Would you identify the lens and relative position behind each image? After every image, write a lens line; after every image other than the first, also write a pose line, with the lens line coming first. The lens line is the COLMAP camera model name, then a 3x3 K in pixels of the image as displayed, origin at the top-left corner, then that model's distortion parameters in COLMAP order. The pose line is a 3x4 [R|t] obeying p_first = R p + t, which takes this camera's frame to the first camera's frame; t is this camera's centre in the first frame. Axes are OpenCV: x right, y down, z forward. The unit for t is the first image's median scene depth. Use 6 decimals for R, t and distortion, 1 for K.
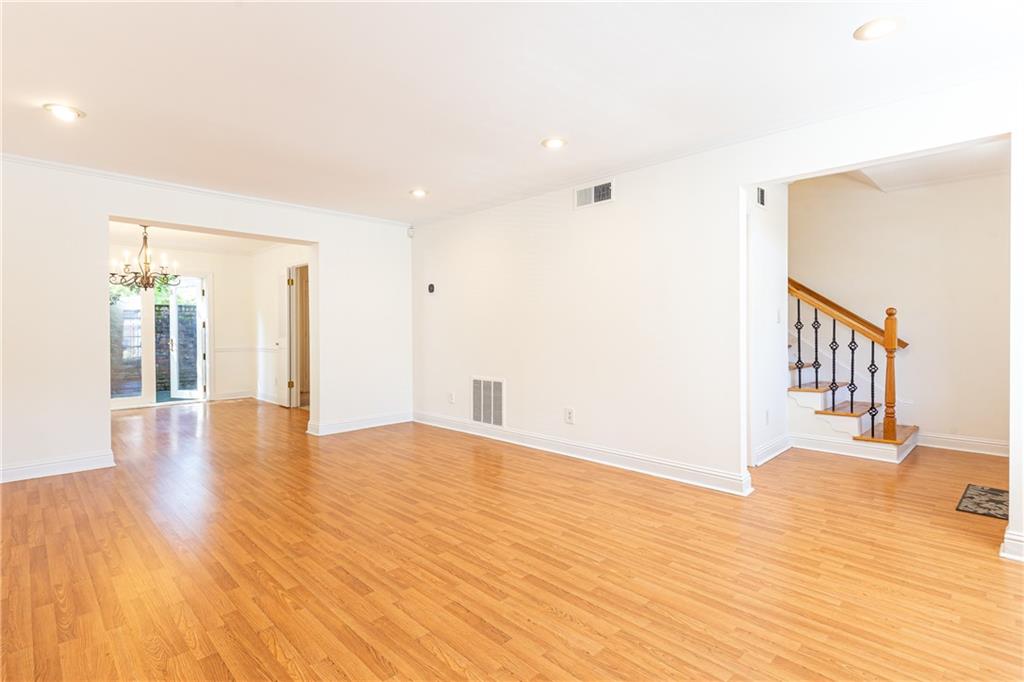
lens RADIAL K [[499.5, 0, 471.2], [0, 499.5, 336.2], [0, 0, 1]] dist [0.010996, -0.000290]
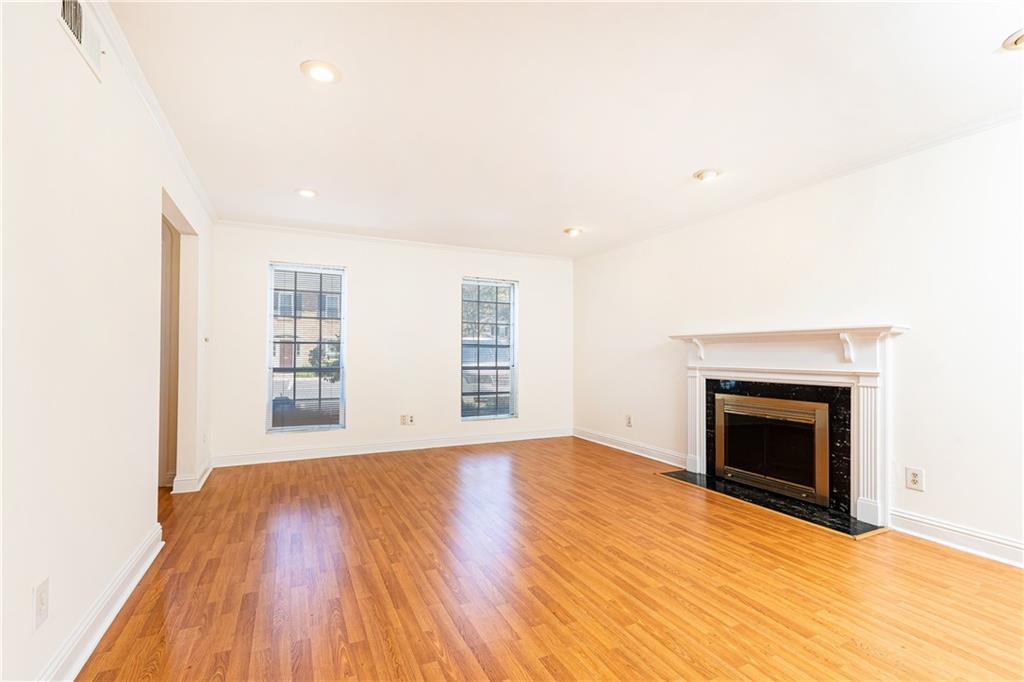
lens RADIAL K [[464.8, 0, 510.2], [0, 464.8, 358.7], [0, 0, 1]] dist [0.009228, 0.001169]
pose [[-0.959060, -0.002679, 0.283190, -0.290366], [0.003168, 0.999791, 0.020185, -0.018805], [-0.283185, 0.020256, -0.958852, 1.777465]]
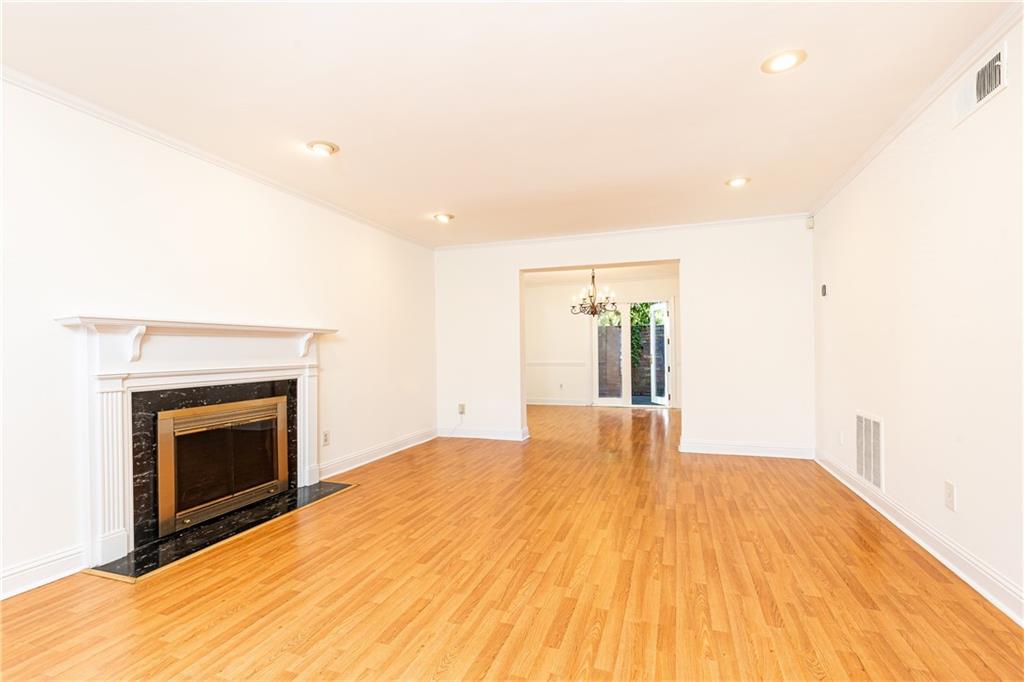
lens RADIAL K [[464.8, 0, 508.0], [0, 464.8, 347.5], [0, 0, 1]] dist [0.009228, 0.001169]
pose [[0.471311, -0.004878, -0.881954, 0.631448], [-0.000907, 0.999981, -0.006016, -0.005896], [0.881967, 0.003635, 0.471298, 0.453408]]
